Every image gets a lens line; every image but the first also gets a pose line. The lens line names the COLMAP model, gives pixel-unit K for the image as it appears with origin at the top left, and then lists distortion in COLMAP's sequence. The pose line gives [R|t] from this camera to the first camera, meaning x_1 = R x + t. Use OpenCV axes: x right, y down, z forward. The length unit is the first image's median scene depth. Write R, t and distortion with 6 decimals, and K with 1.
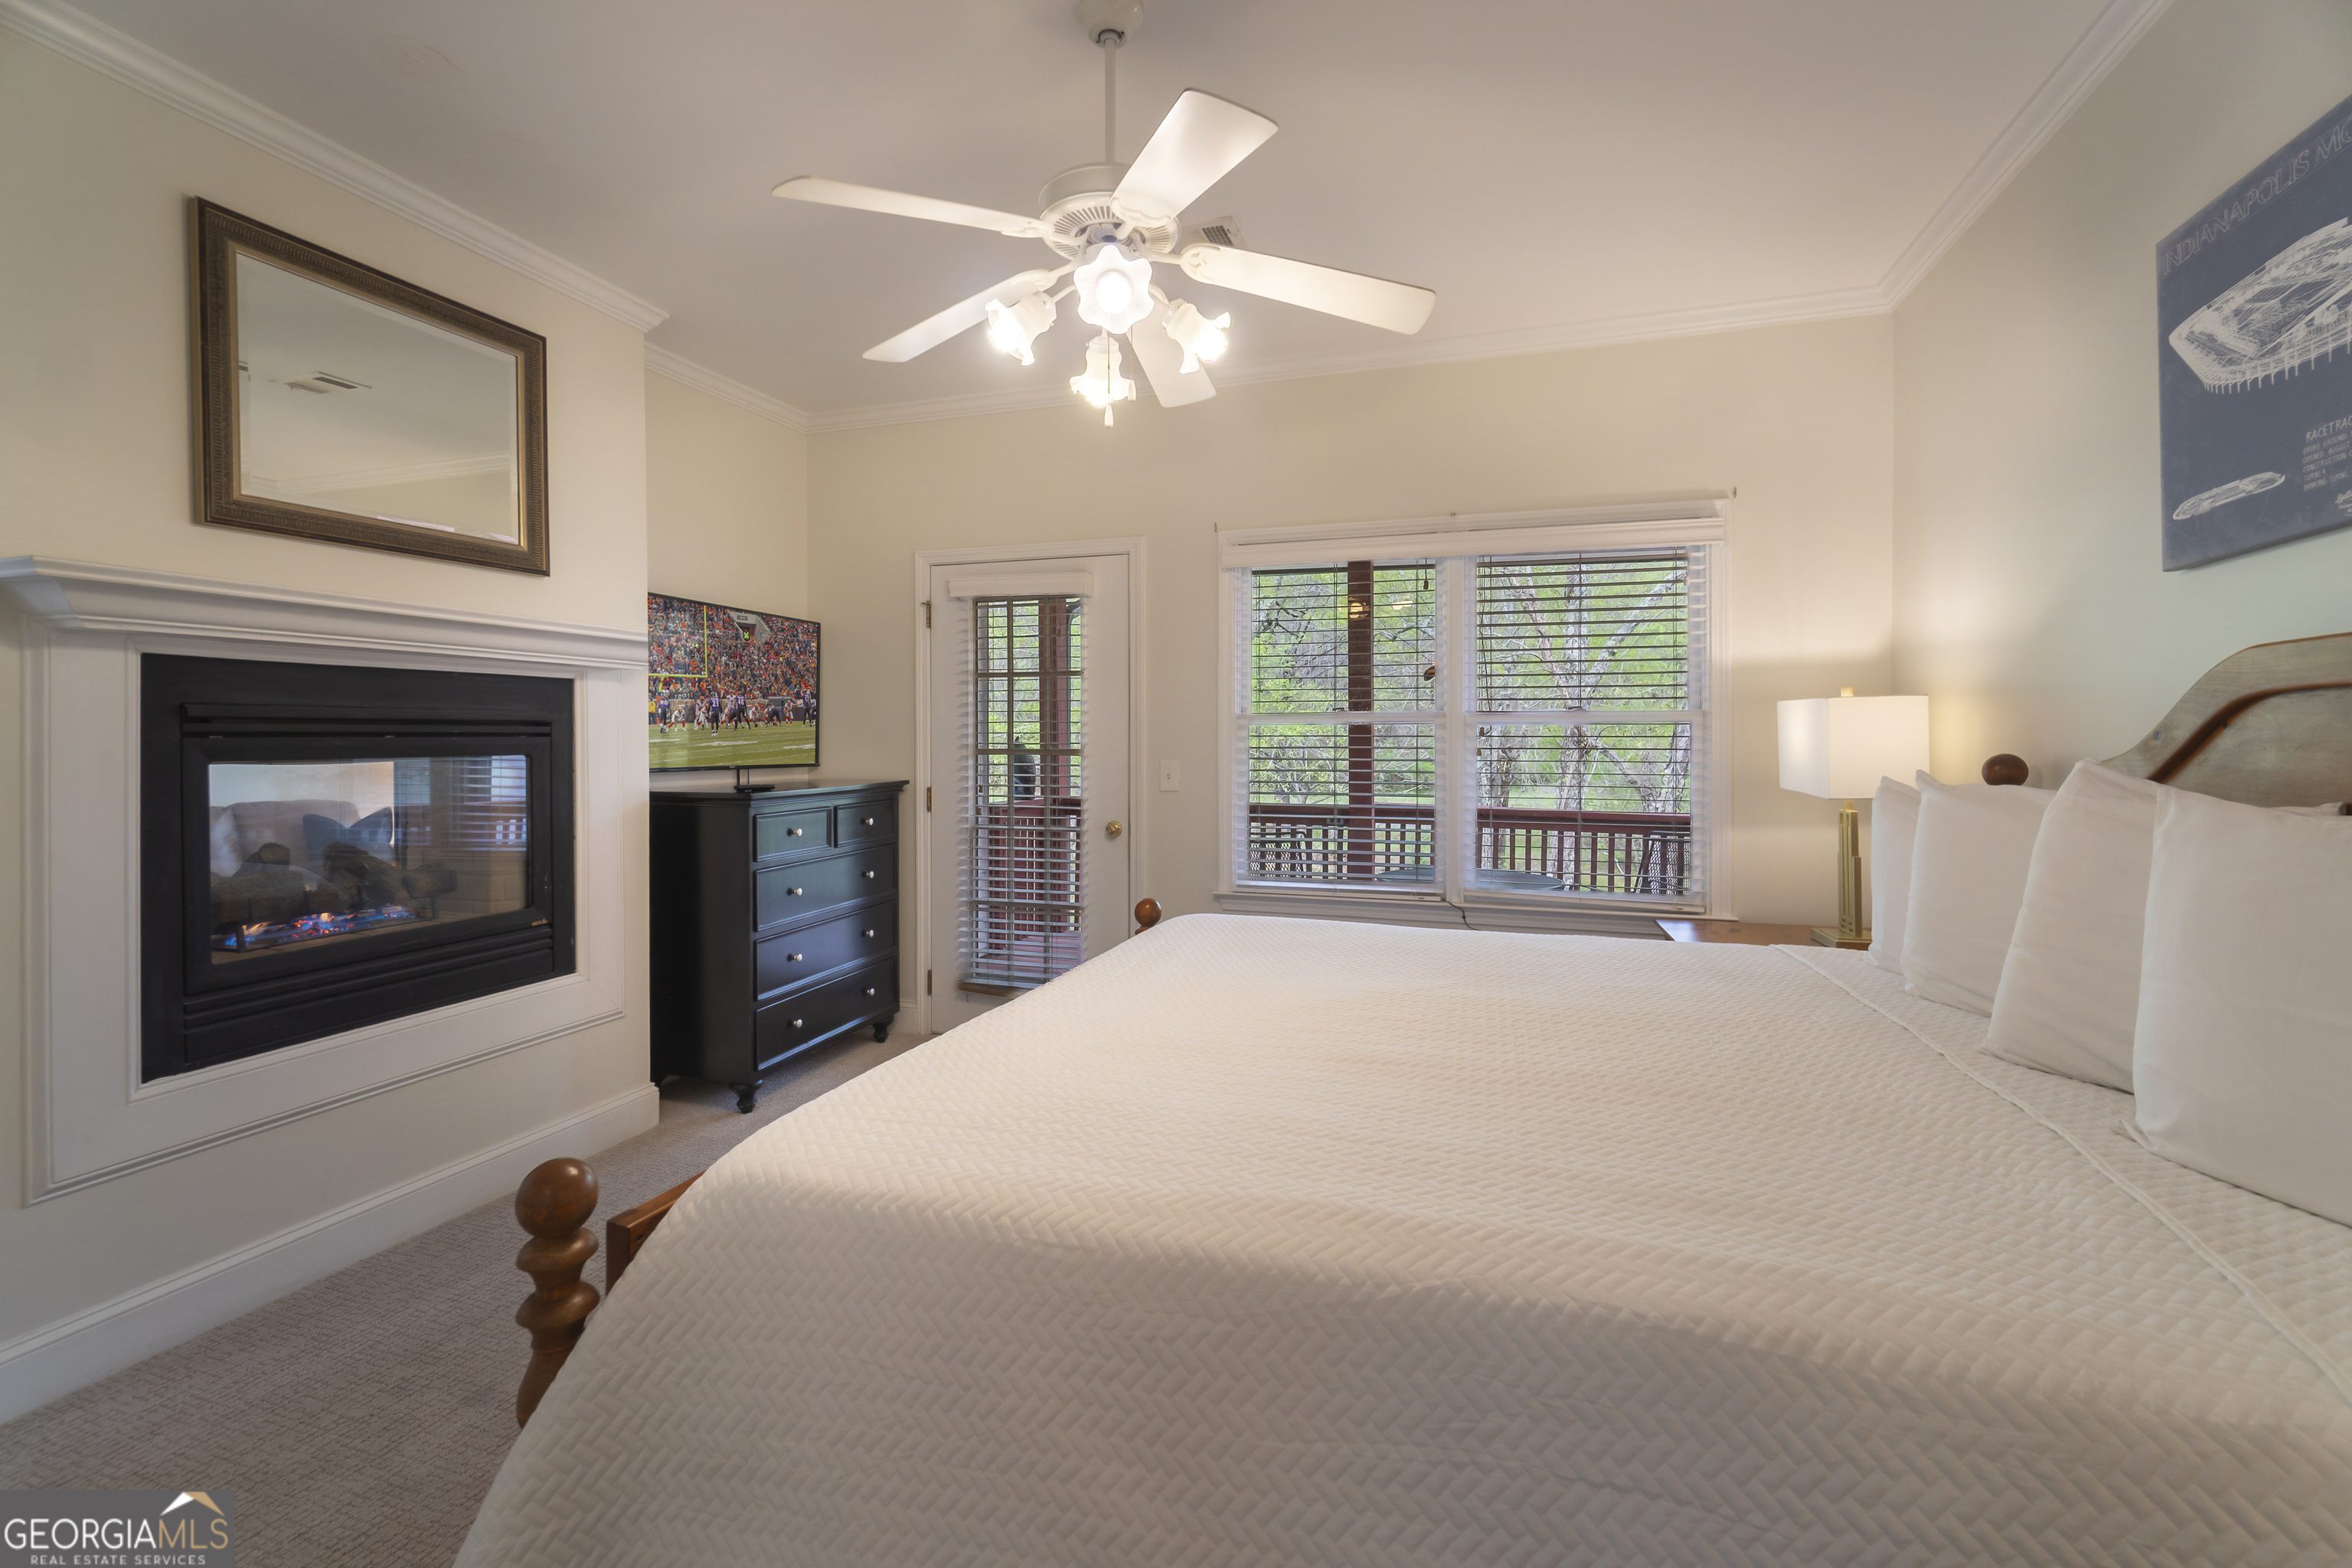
lens RADIAL K [[1053.7, 0, 1133.9], [0, 1053.7, 745.2], [0, 0, 1]] dist [-0.003636, 0.001475]
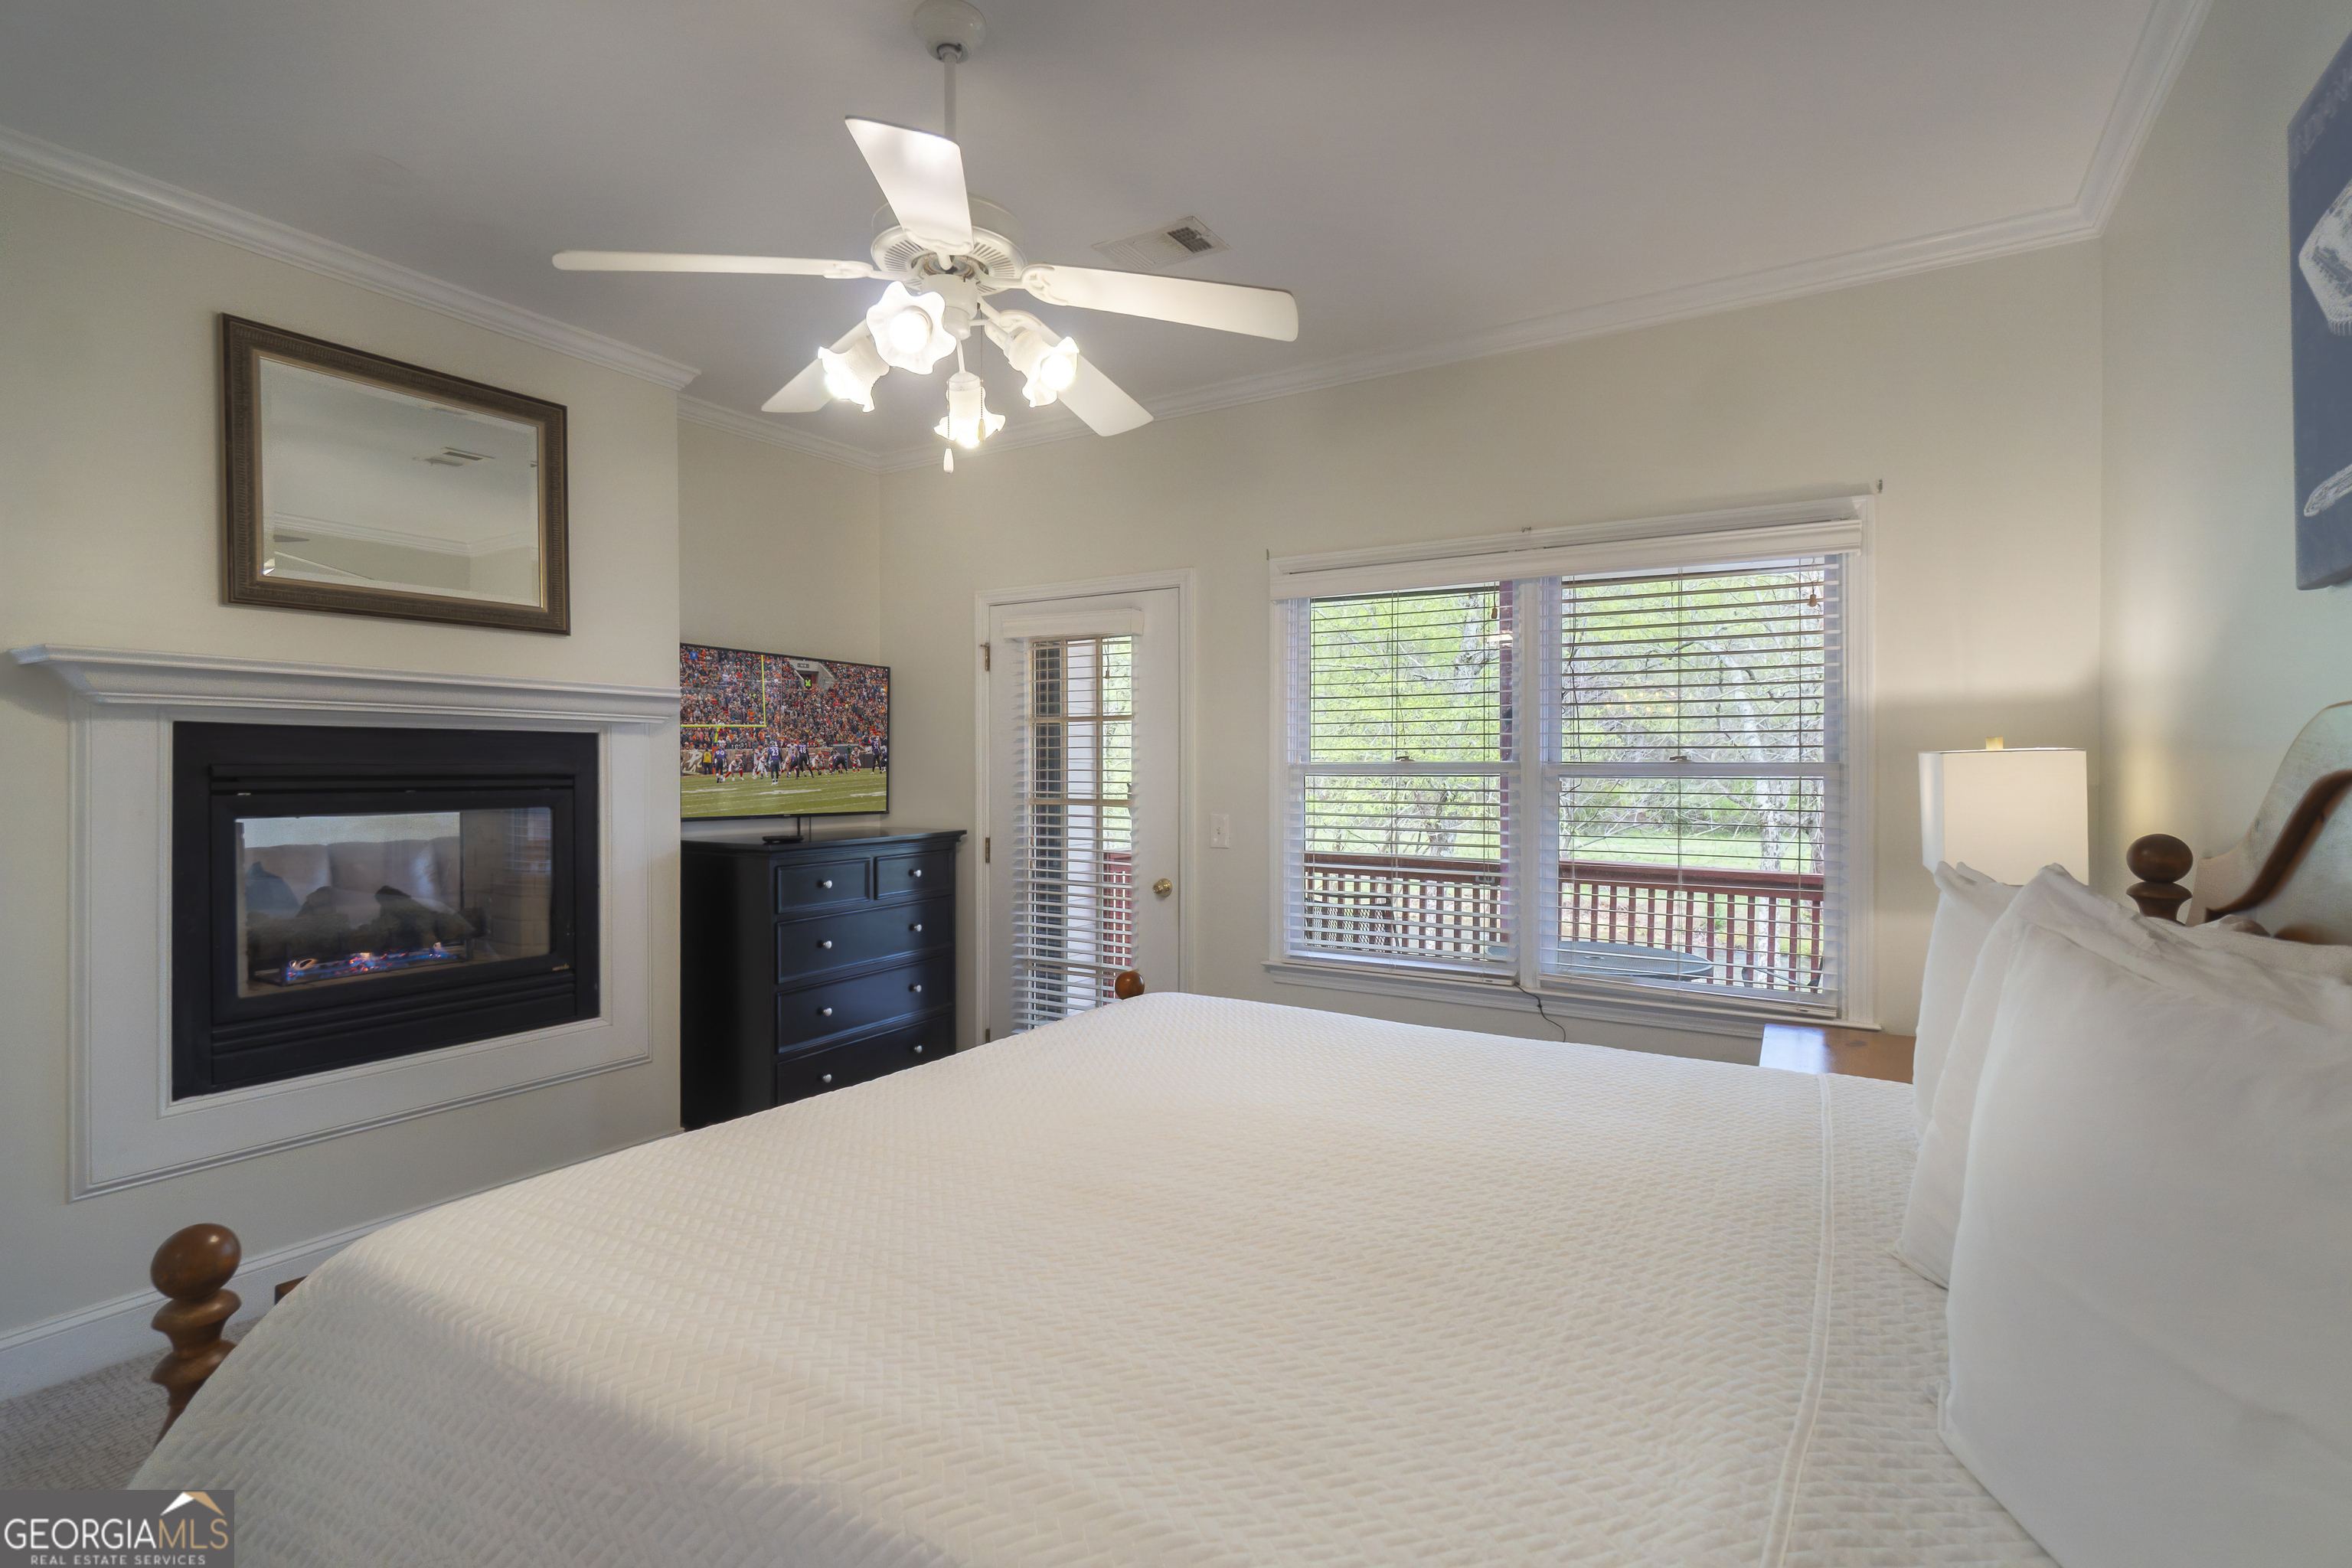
lens RADIAL K [[1124.4, 0, 1126.0], [0, 1124.4, 778.2], [0, 0, 1]] dist [-0.000785, -0.000483]
pose [[0.970745, 0.004032, -0.240077, 0.249943], [-0.003578, 0.999991, 0.002325, -0.024218], [0.240084, -0.001398, 0.970751, 0.052546]]
